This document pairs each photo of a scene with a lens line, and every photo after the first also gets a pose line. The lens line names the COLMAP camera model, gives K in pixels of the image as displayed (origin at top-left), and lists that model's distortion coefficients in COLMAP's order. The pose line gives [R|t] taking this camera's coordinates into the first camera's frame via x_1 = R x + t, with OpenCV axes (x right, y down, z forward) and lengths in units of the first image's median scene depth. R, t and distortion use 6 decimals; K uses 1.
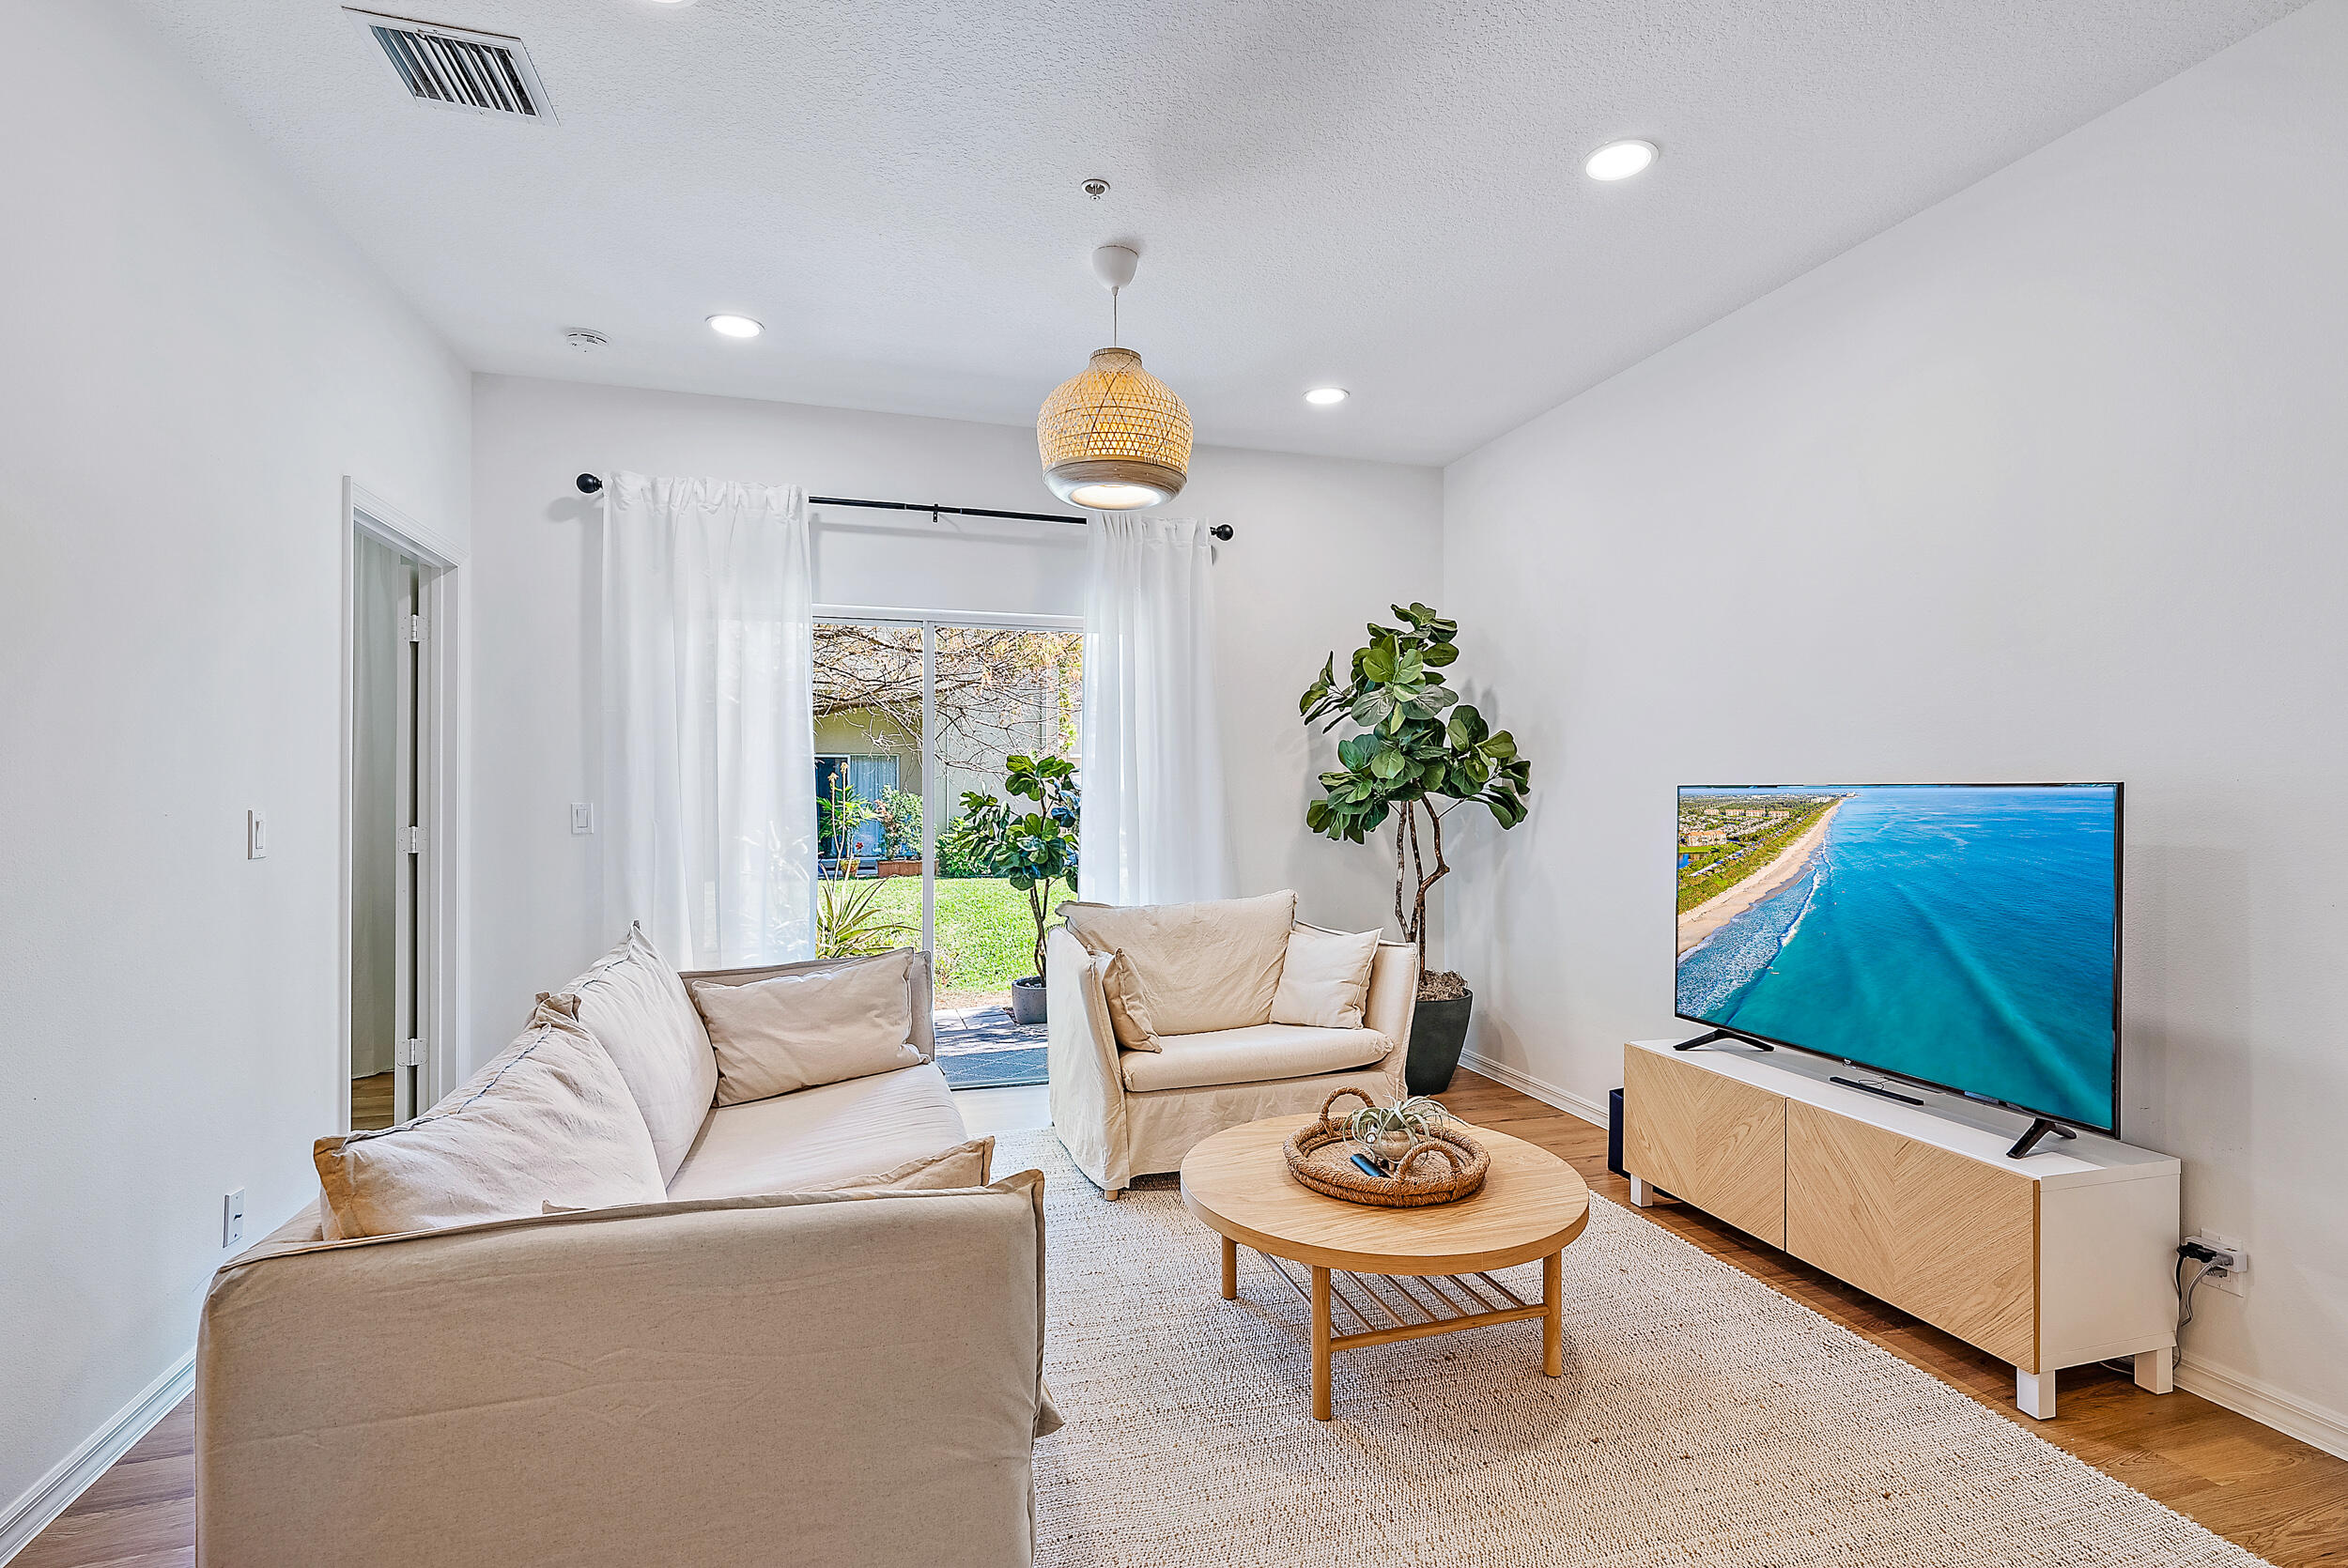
lens RADIAL K [[1077.9, 0, 1179.9], [0, 1077.9, 773.9], [0, 0, 1]] dist [0.003272, 0.002380]
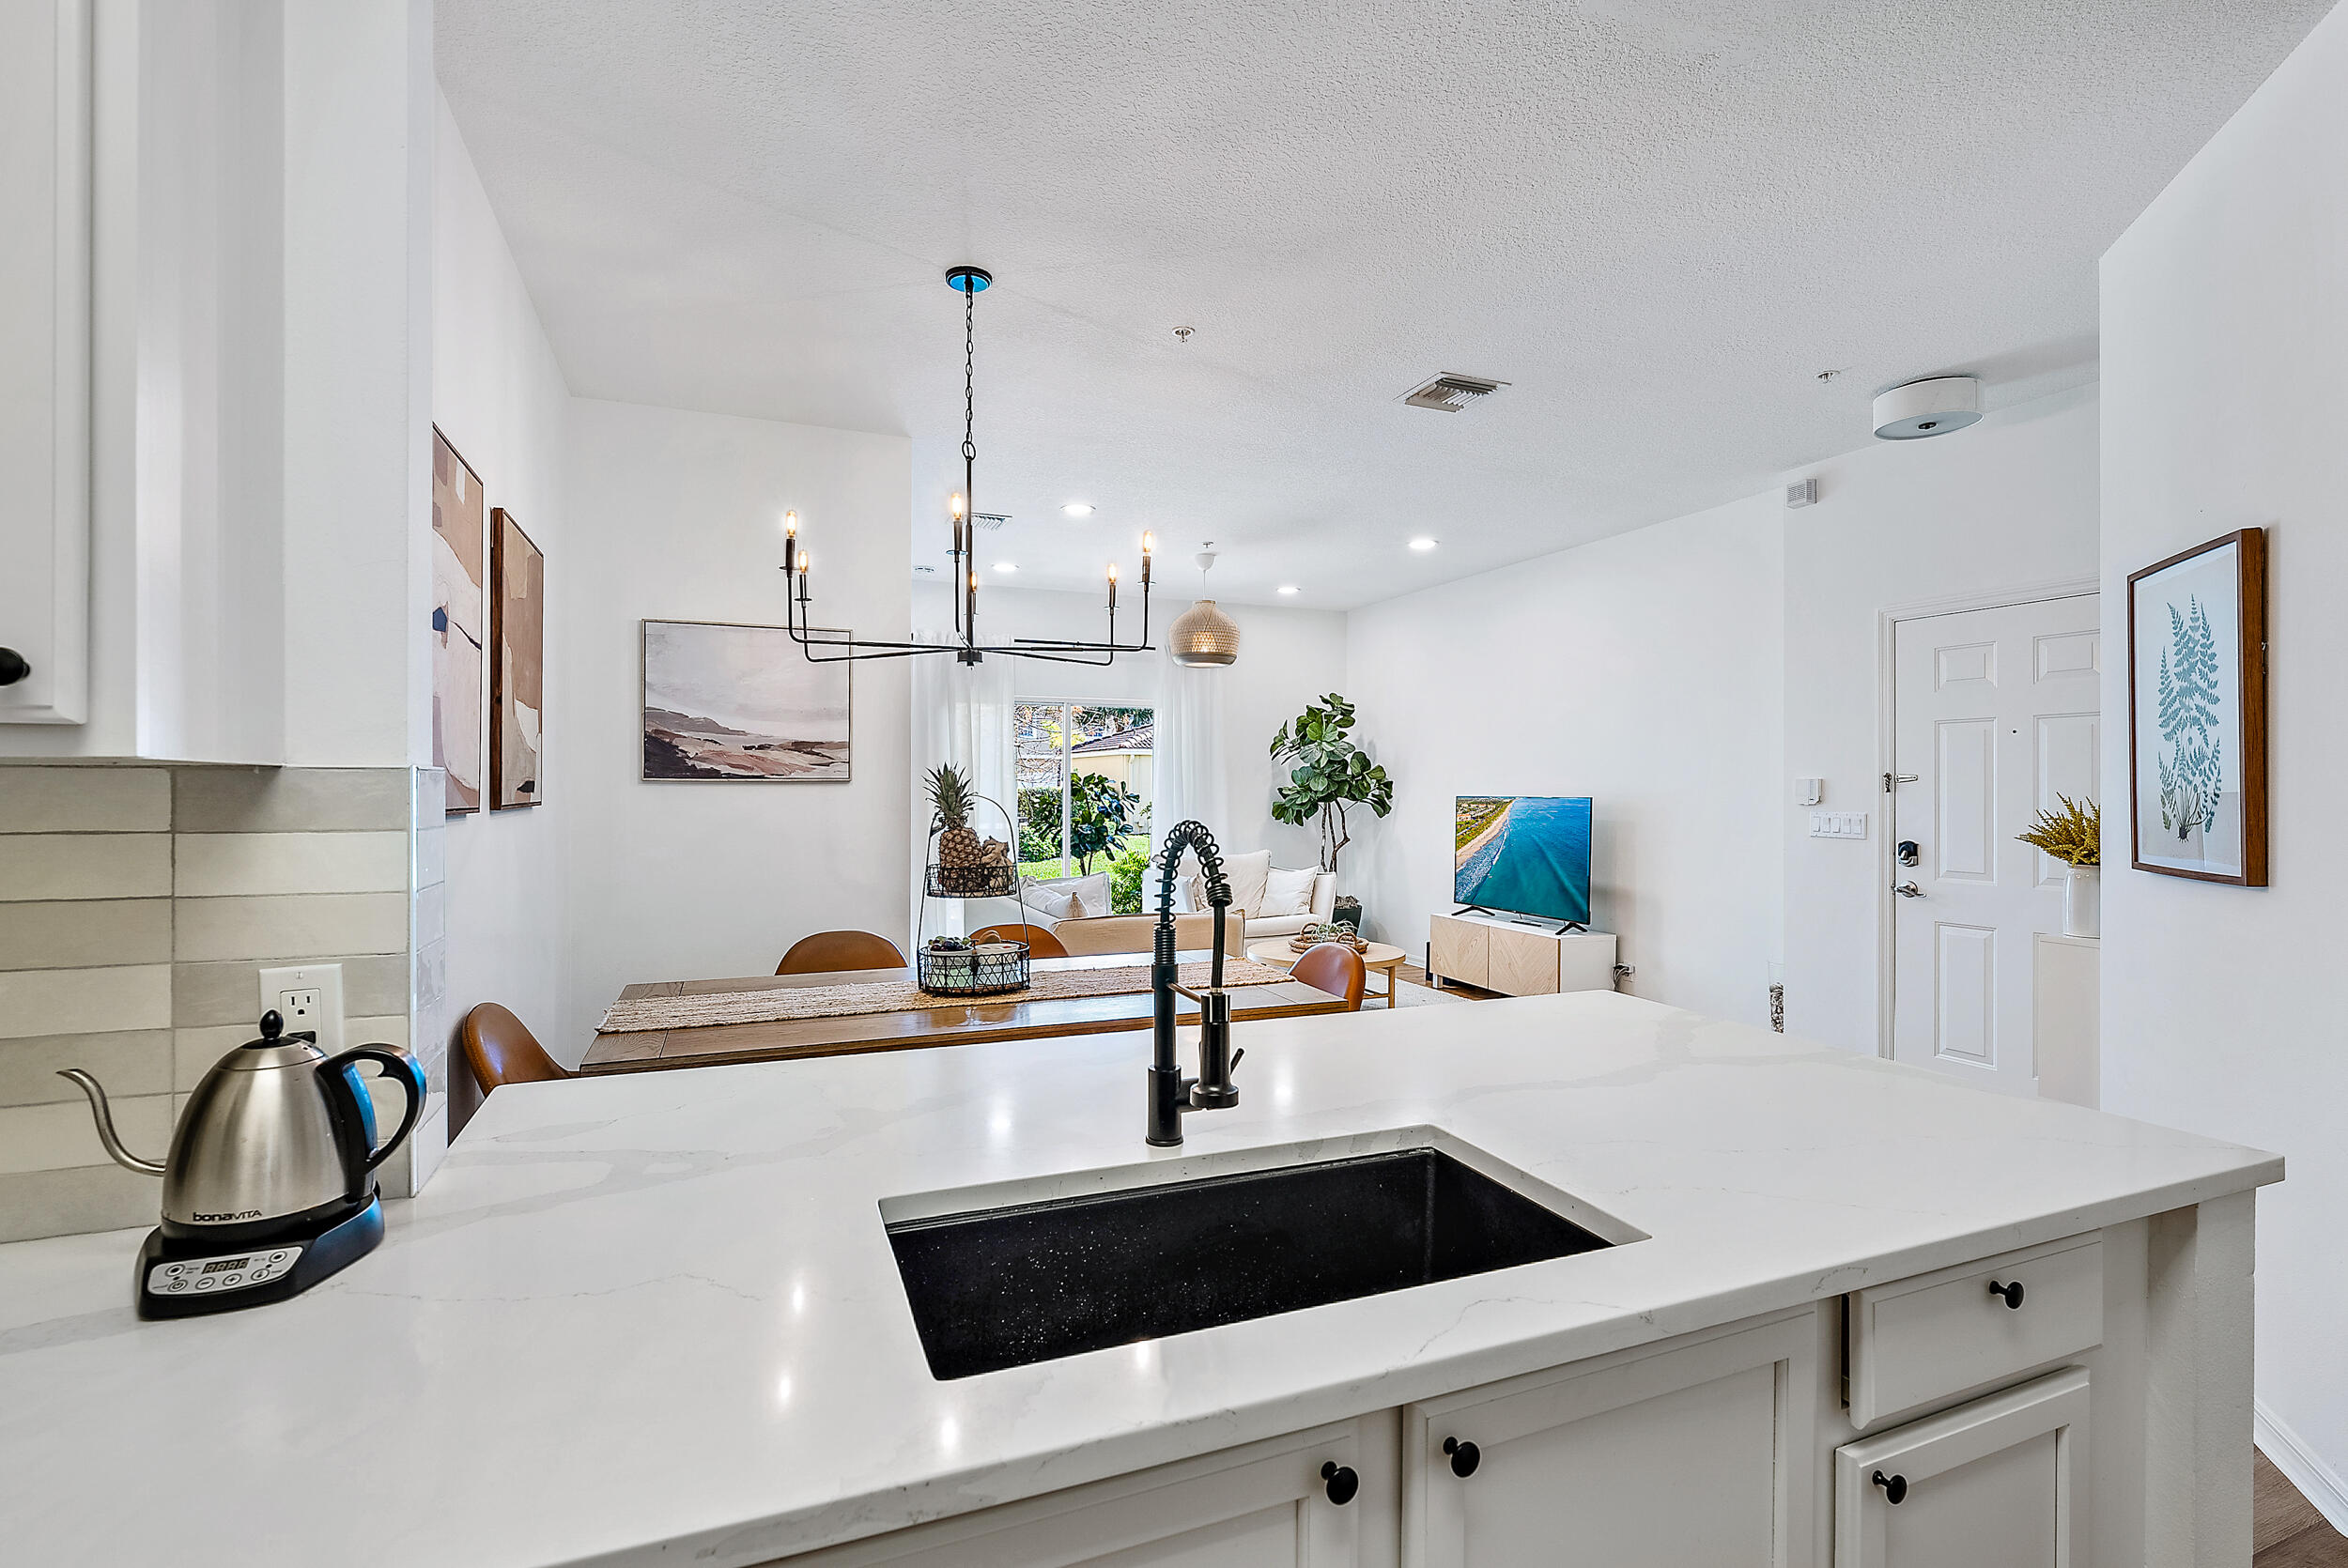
lens RADIAL K [[1043.7, 0, 1168.0], [0, 1043.7, 792.3], [0, 0, 1]] dist [-0.003474, -0.000143]
pose [[0.996393, -0.001141, 0.084852, -0.307798], [-0.000212, 0.999873, 0.015937, -0.029461], [-0.084860, -0.015897, 0.996266, -1.092353]]
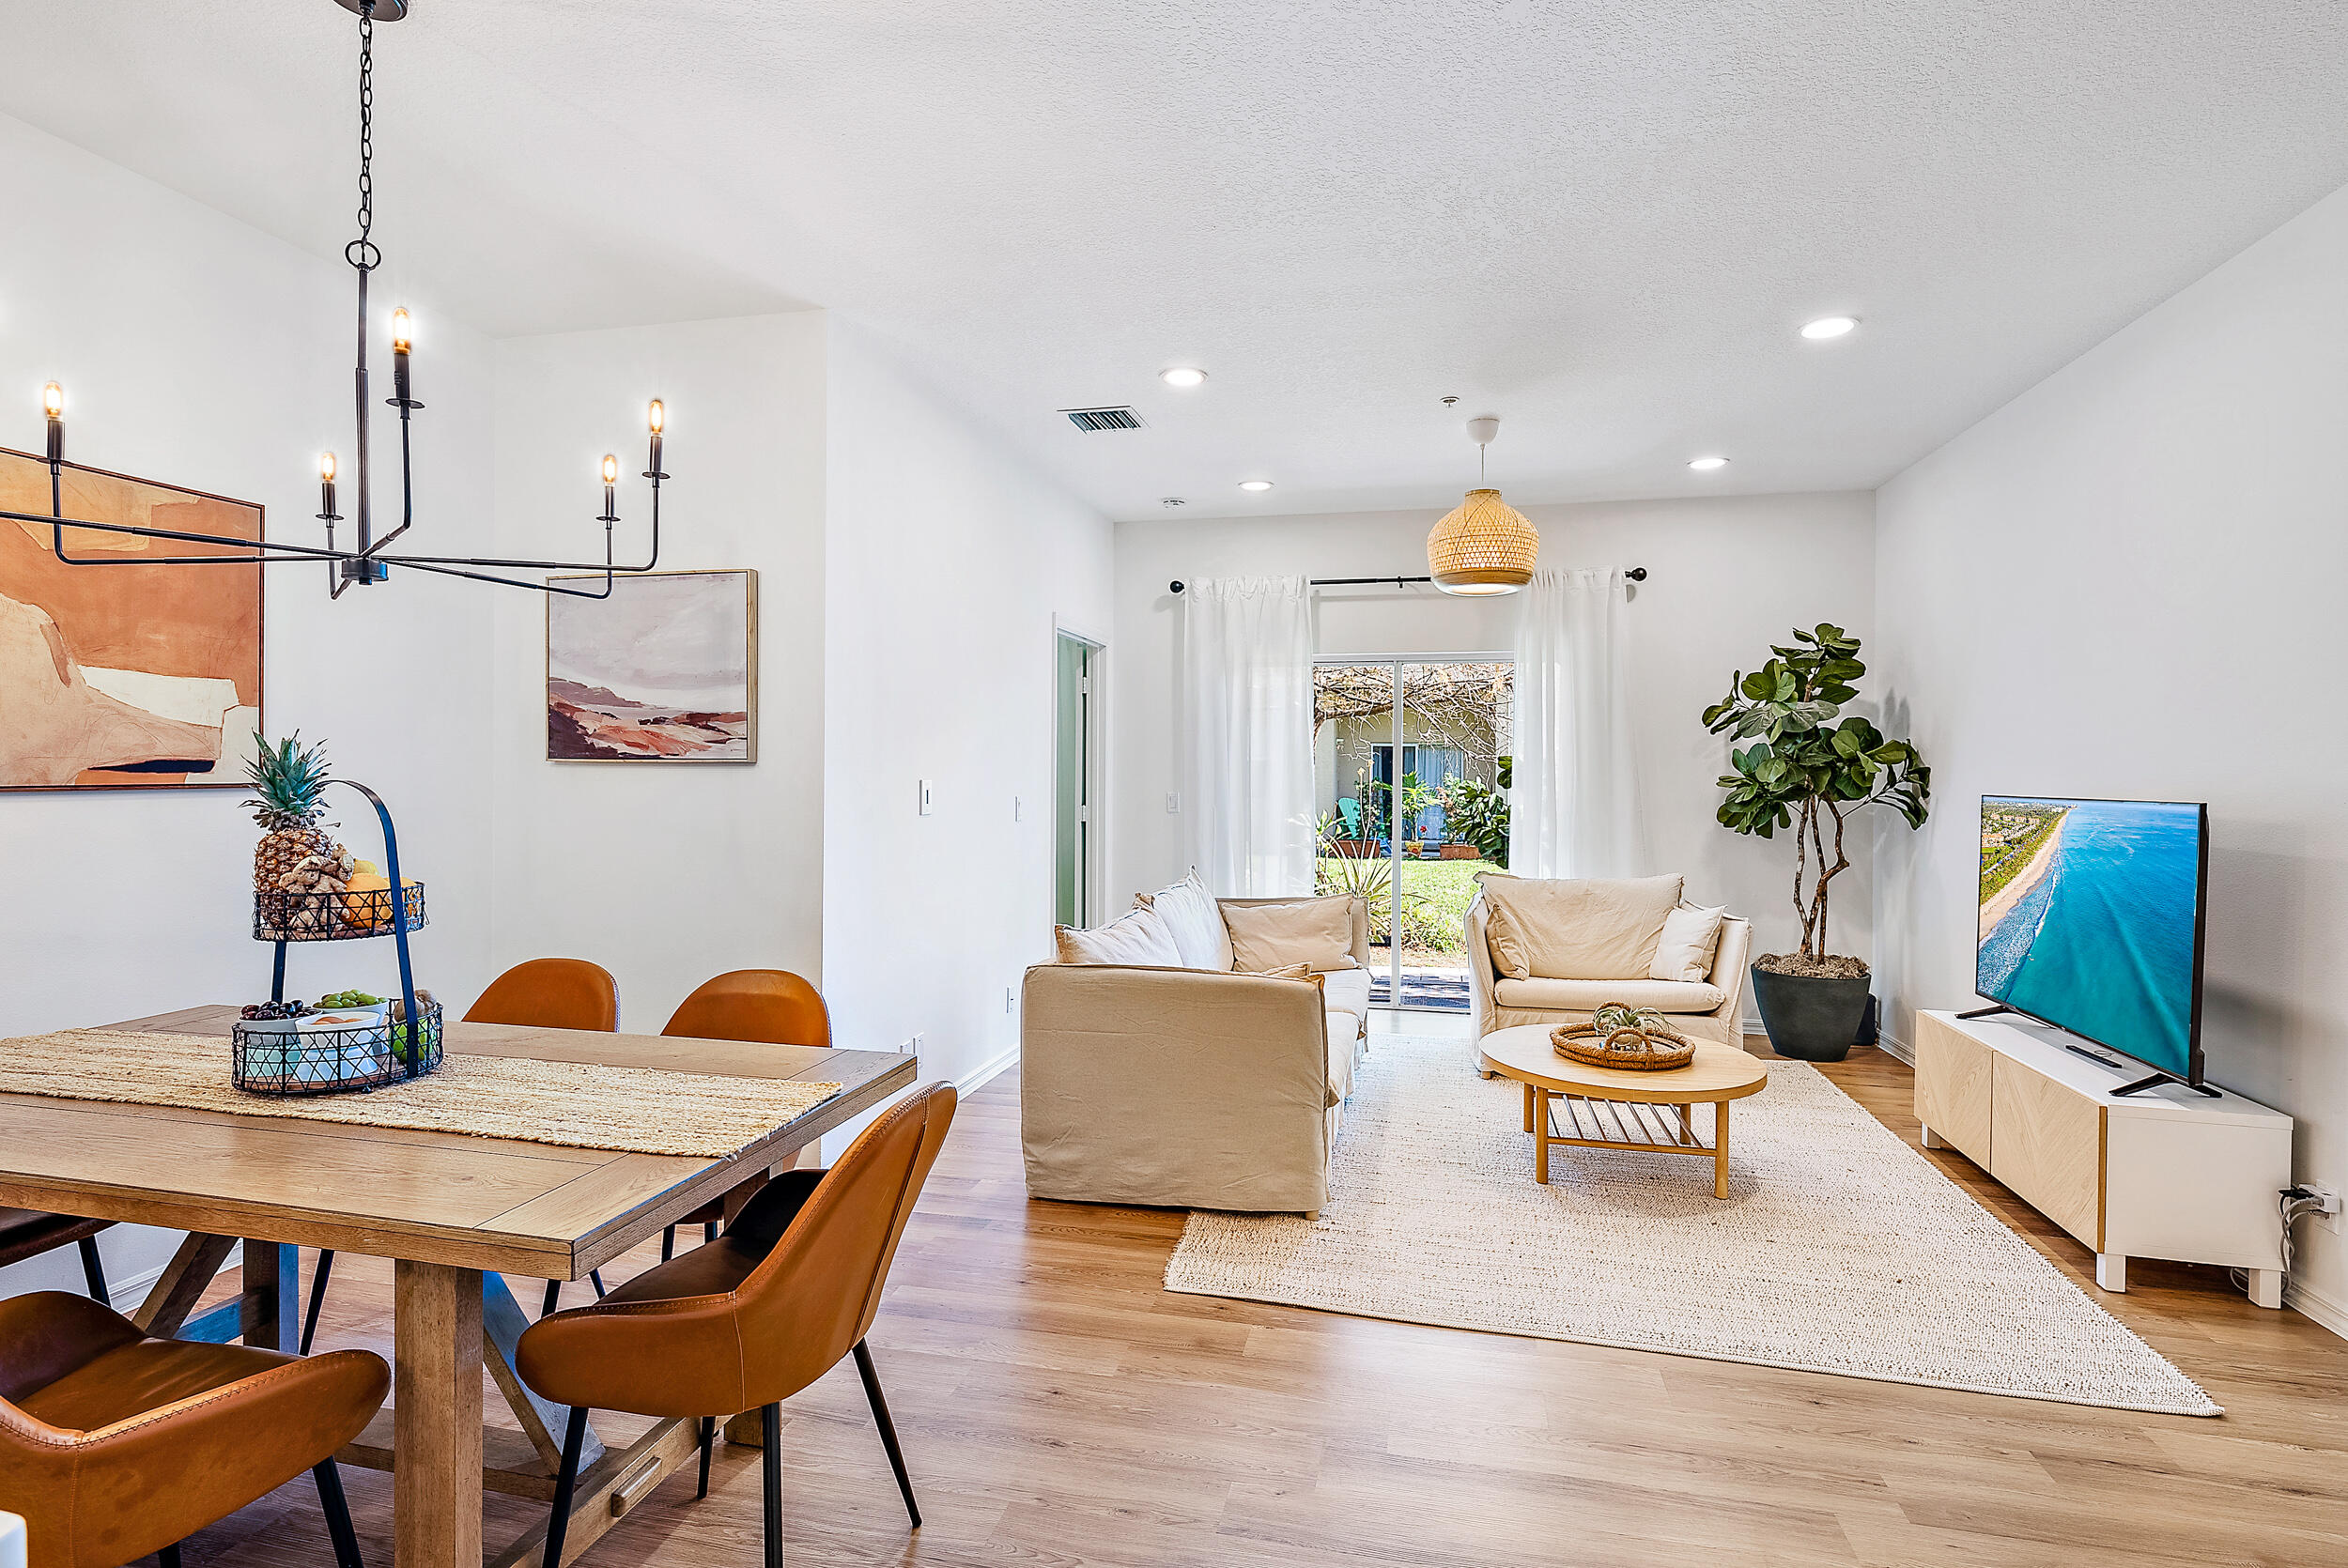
lens RADIAL K [[1130.7, 0, 1213.1], [0, 1130.7, 769.7], [0, 0, 1]] dist [-0.000922, -0.000531]
pose [[0.876516, 0.008636, -0.481295, 0.340746], [-0.002818, 0.999914, 0.012810, -0.031966], [0.481364, -0.009872, 0.876465, -0.484218]]
